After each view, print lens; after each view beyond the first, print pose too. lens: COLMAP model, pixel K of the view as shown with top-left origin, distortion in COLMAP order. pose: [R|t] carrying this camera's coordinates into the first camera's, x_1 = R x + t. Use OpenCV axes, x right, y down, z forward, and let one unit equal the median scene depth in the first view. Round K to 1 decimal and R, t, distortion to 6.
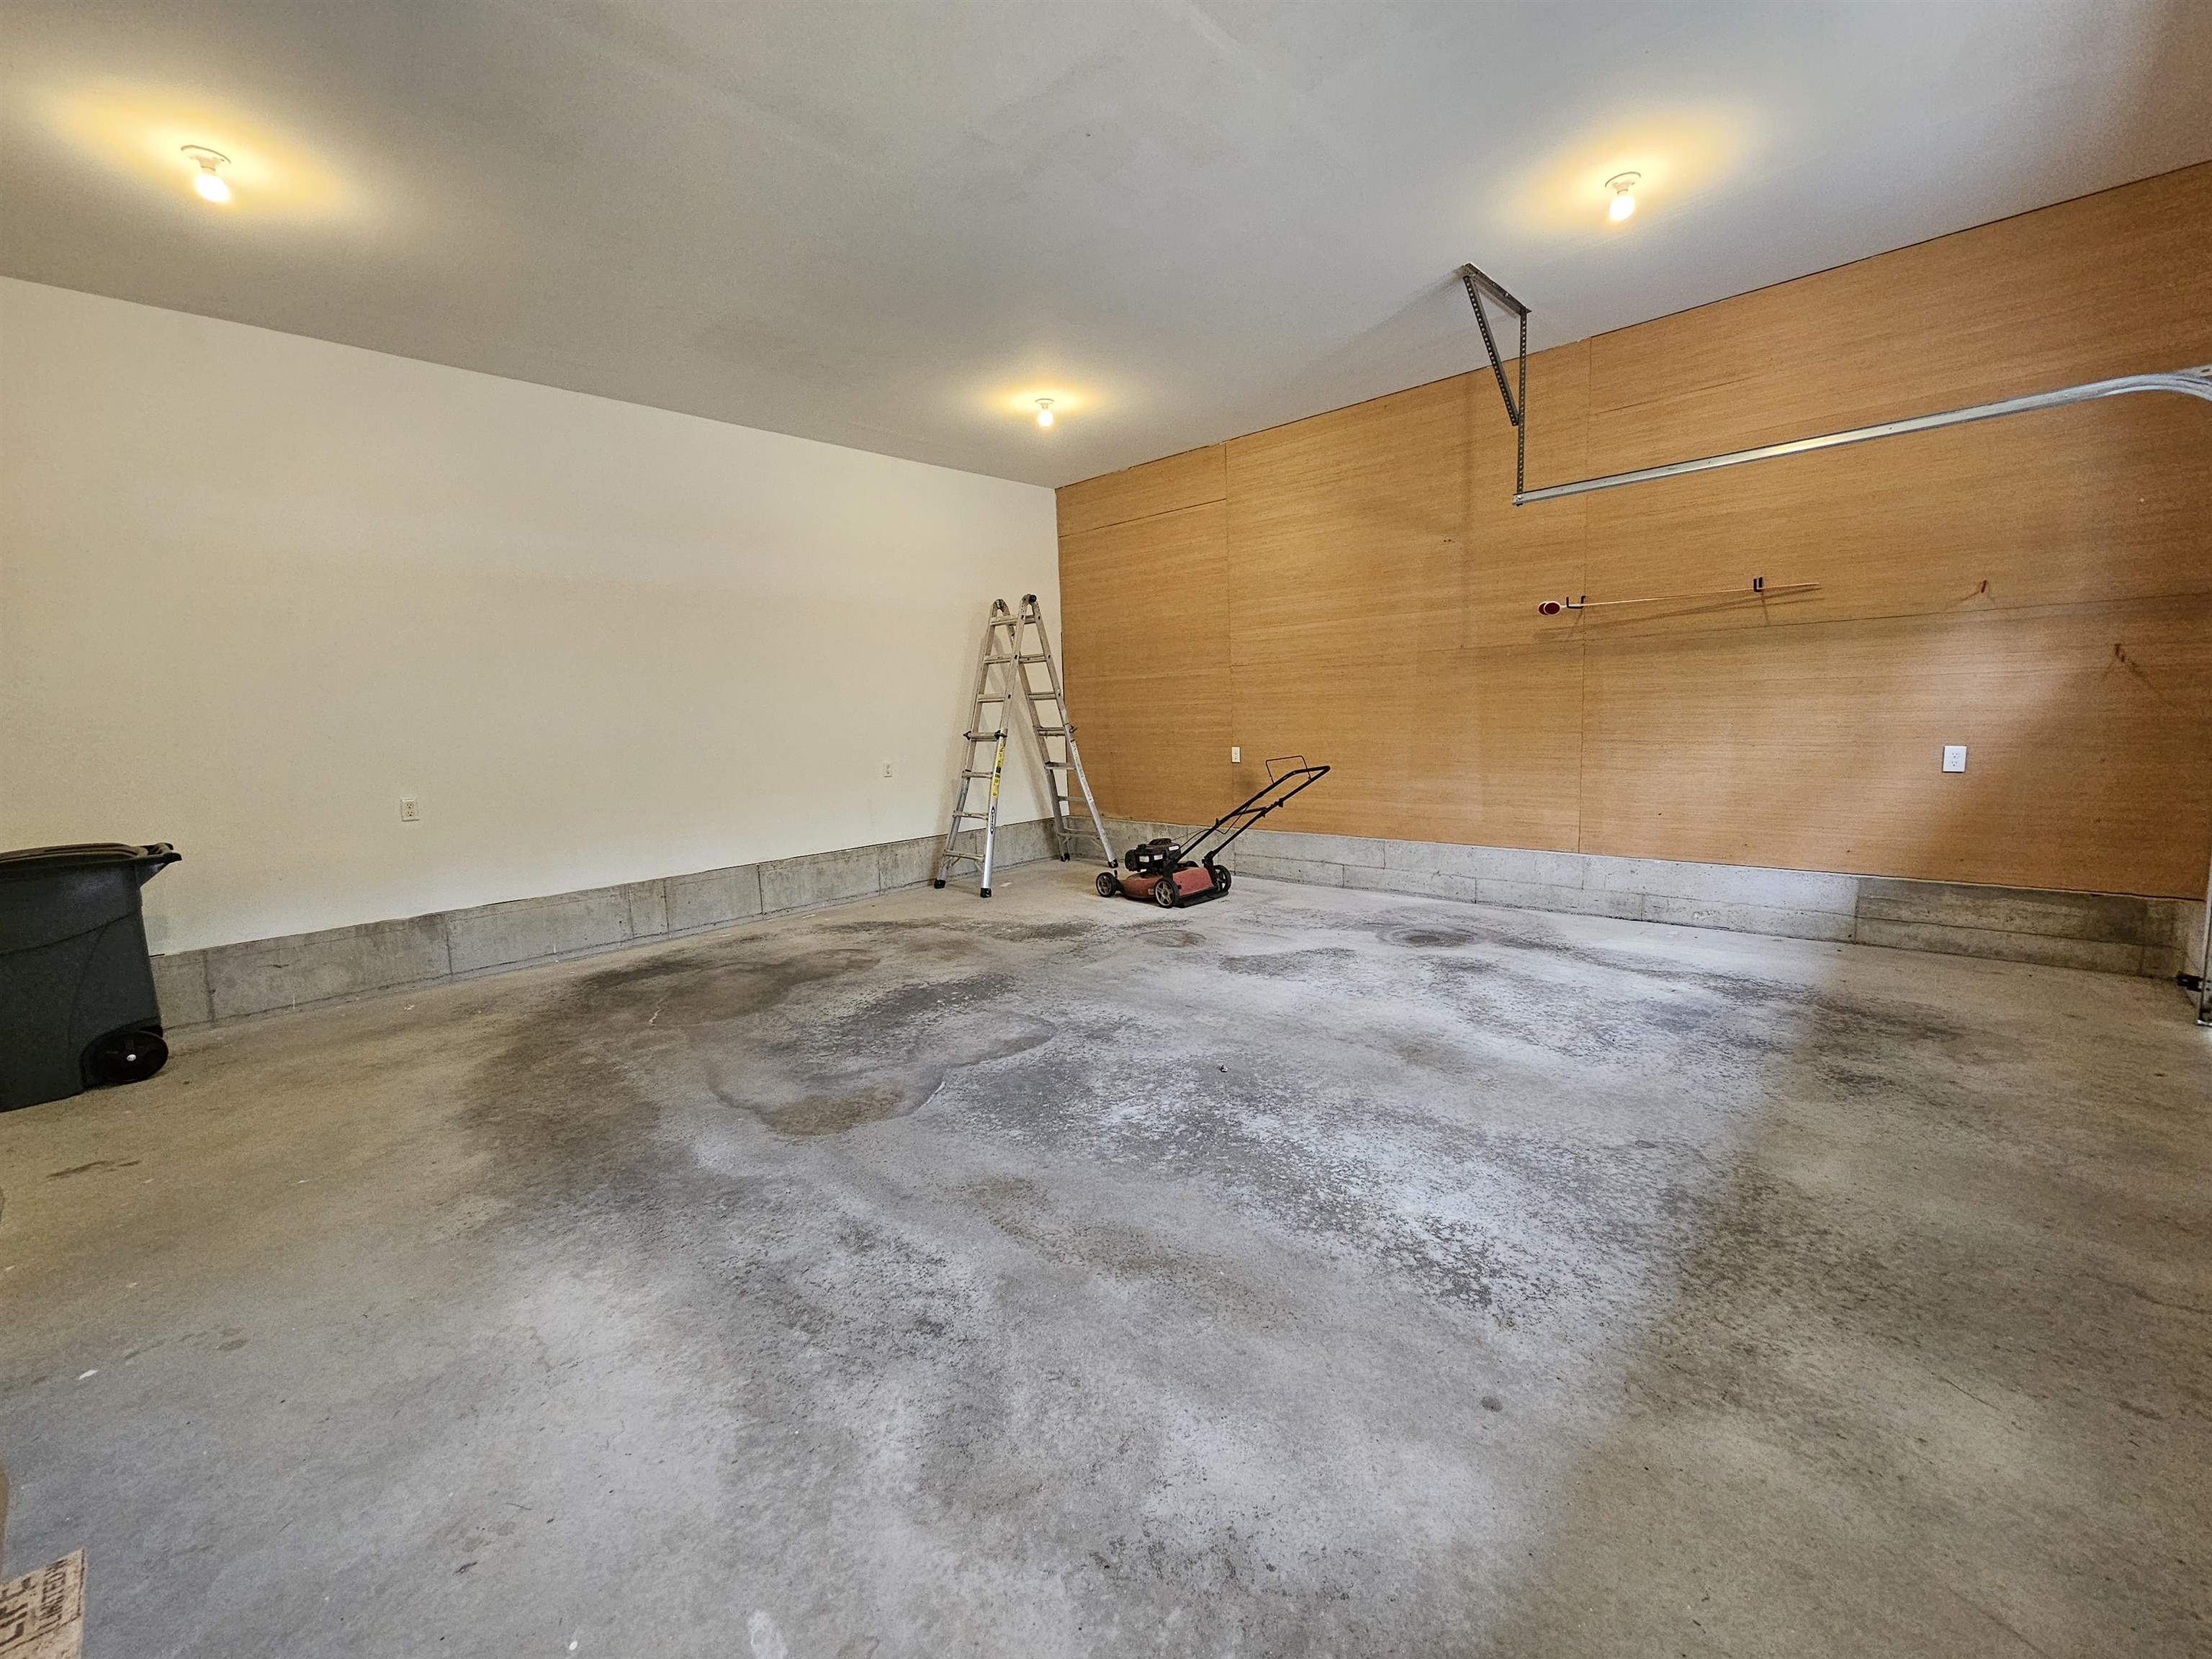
lens RADIAL K [[906.5, 0, 1107.3], [0, 906.5, 830.1], [0, 0, 1]] dist [0.002203, -0.000730]
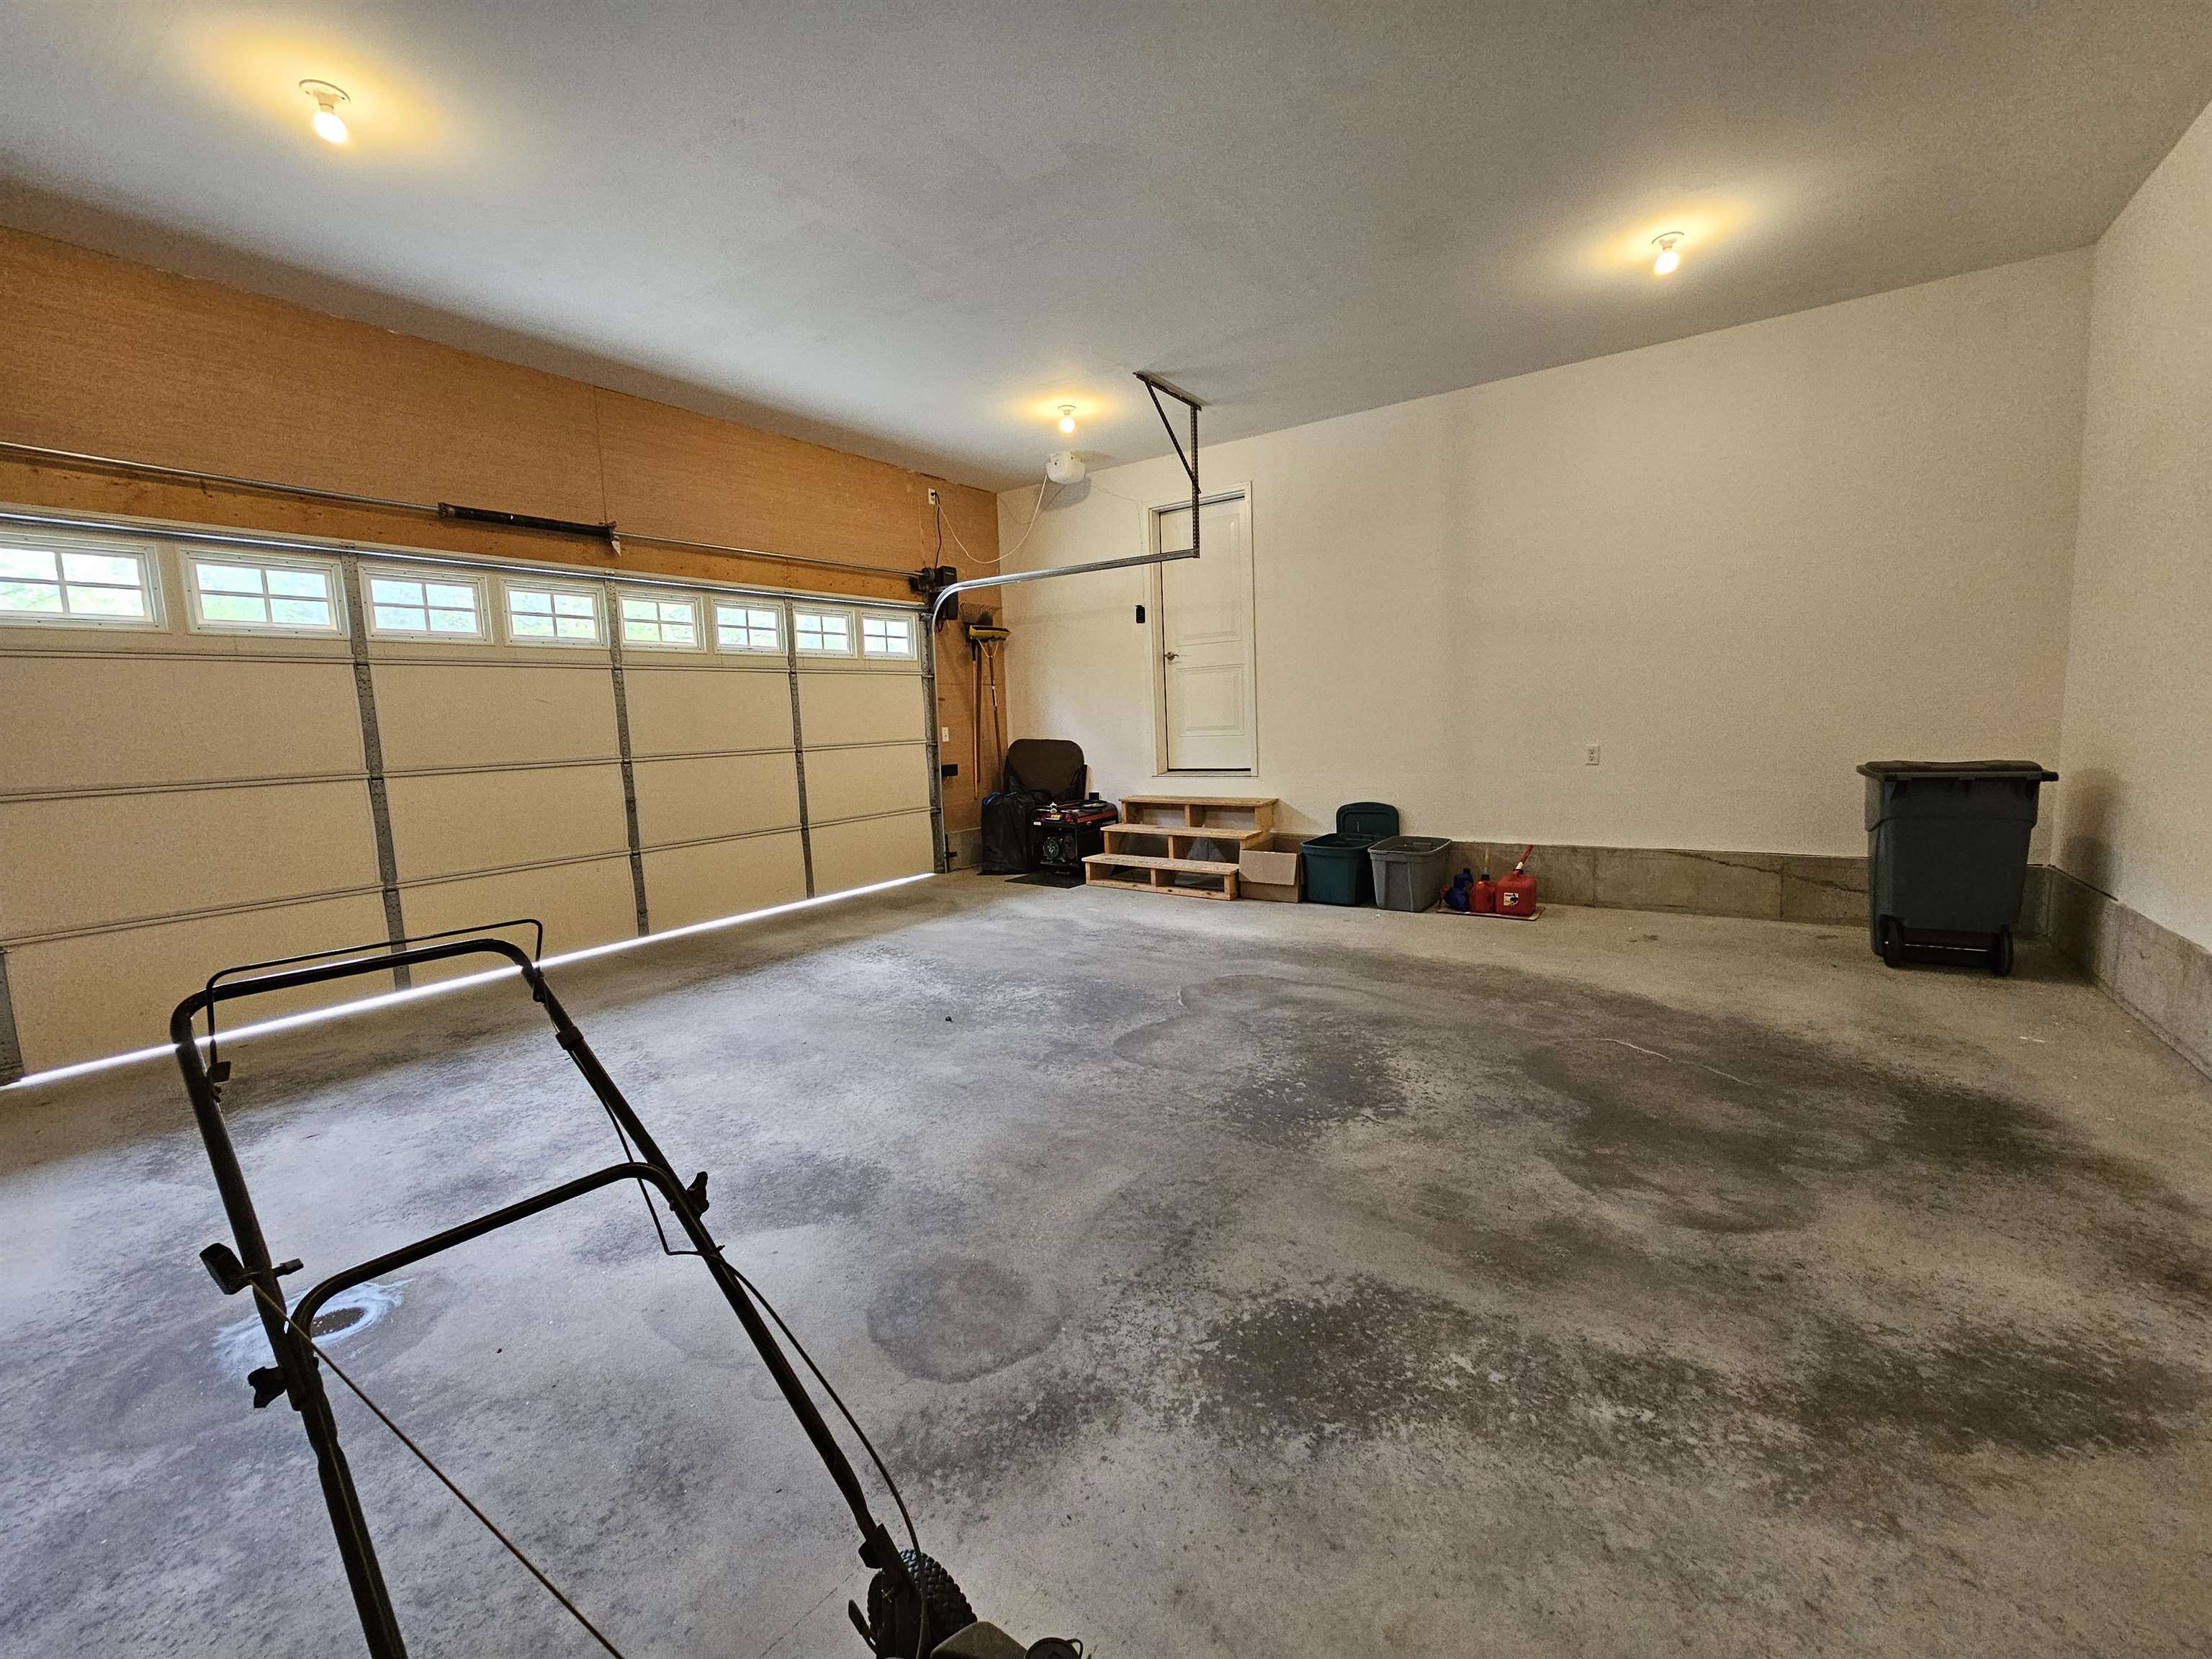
lens RADIAL K [[906.5, 0, 1106.4], [0, 906.5, 830.0], [0, 0, 1]] dist [0.002203, -0.000730]
pose [[-0.985335, 0.093828, -0.142517, 0.060508], [0.055083, 0.965431, 0.254773, -0.225578], [0.161495, 0.243186, -0.956441, 1.789619]]
